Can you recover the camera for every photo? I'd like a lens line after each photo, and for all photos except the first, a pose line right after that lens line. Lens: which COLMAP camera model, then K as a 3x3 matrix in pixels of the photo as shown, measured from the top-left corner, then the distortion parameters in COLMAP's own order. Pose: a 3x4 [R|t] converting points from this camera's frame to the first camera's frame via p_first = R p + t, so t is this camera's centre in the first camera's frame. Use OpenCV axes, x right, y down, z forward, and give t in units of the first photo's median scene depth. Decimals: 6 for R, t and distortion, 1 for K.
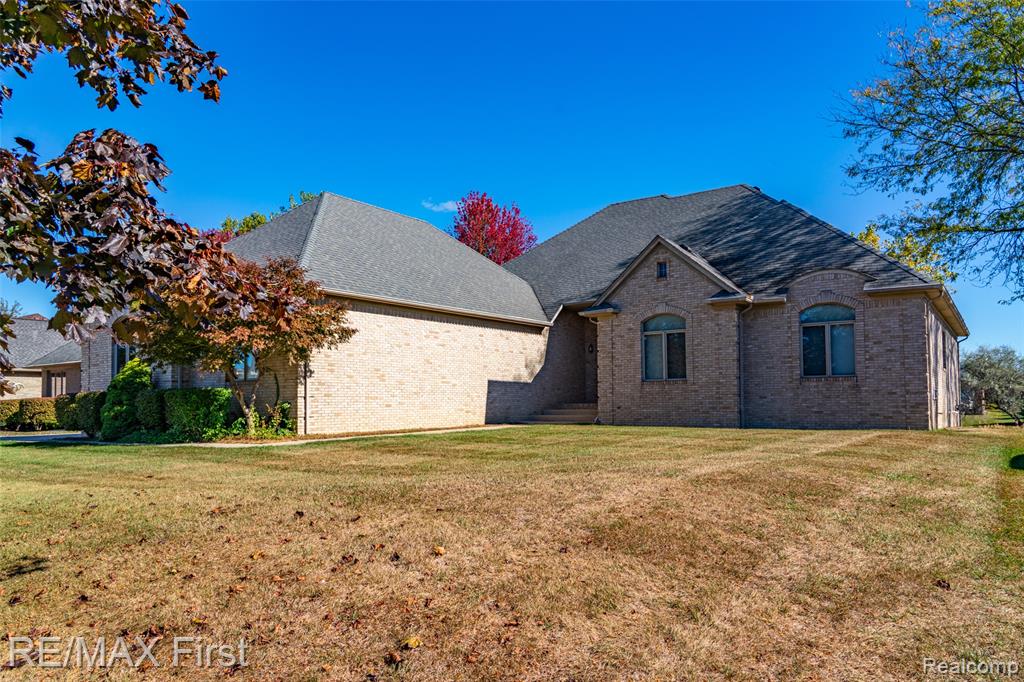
lens RADIAL K [[705.9, 0, 507.7], [0, 705.9, 393.0], [0, 0, 1]] dist [-0.000977, 0.003564]
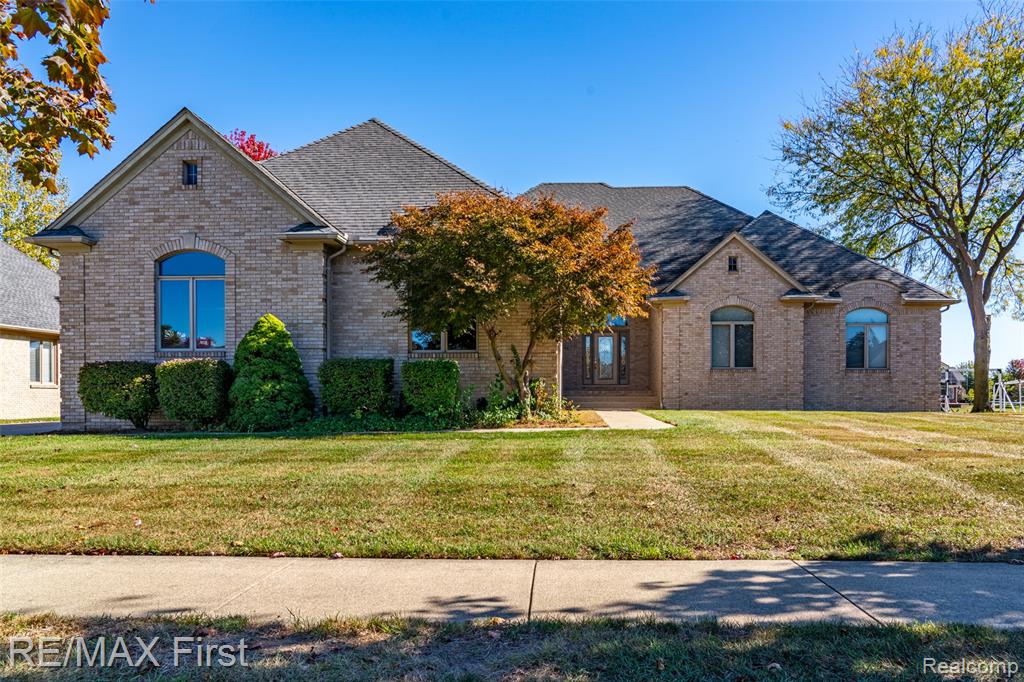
lens RADIAL K [[705.9, 0, 507.7], [0, 705.9, 393.0], [0, 0, 1]] dist [-0.000977, 0.003564]
pose [[0.838445, 0.002127, 0.544982, -0.678566], [-0.016631, 0.999627, 0.021685, 0.001661], [-0.544733, -0.027245, 0.838167, 0.309689]]
